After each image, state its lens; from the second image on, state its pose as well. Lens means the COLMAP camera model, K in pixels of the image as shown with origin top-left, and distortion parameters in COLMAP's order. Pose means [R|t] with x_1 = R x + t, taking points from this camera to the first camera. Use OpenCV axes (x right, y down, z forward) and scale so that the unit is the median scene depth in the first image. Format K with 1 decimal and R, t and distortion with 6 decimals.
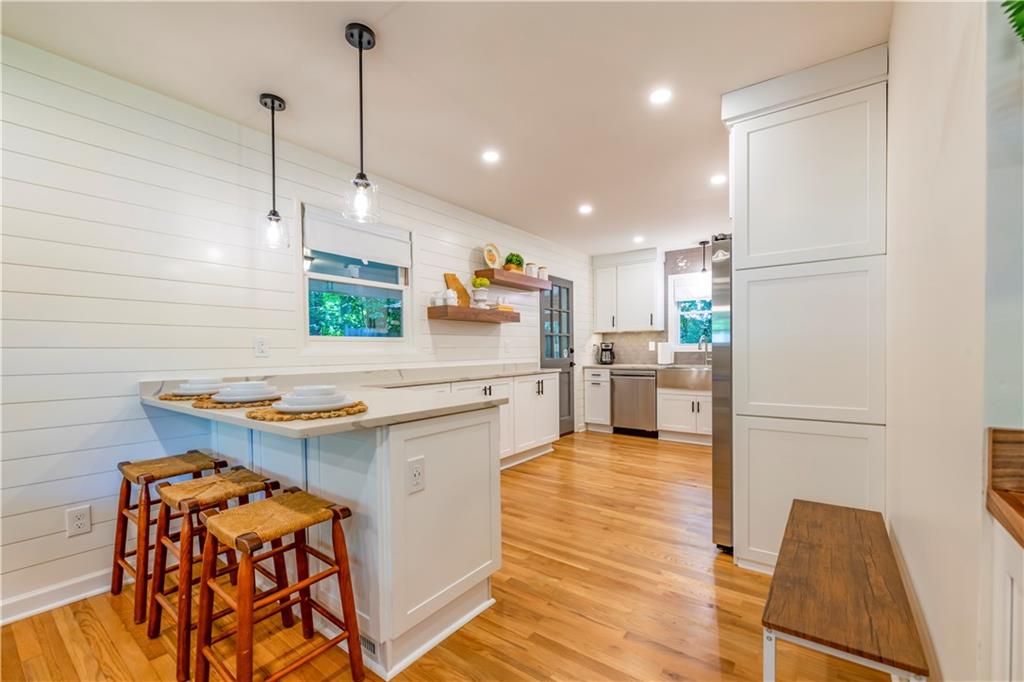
lens RADIAL K [[410.9, 0, 514.6], [0, 410.9, 348.6], [0, 0, 1]] dist [0.007035, -0.001471]
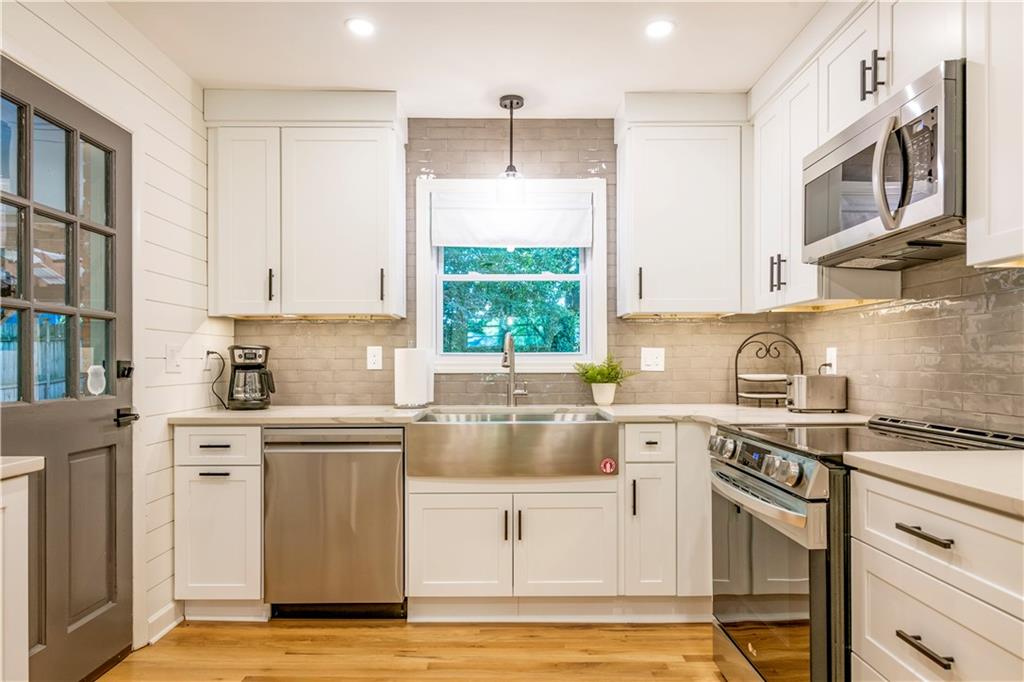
lens RADIAL K [[618.6, 0, 513.0], [0, 618.6, 365.4], [0, 0, 1]] dist [0.002175, -0.000096]
pose [[0.793502, 0.005161, 0.608546, 0.089855], [-0.007742, 0.999969, 0.001614, -0.000923], [-0.608518, -0.005992, 0.793517, 0.482764]]
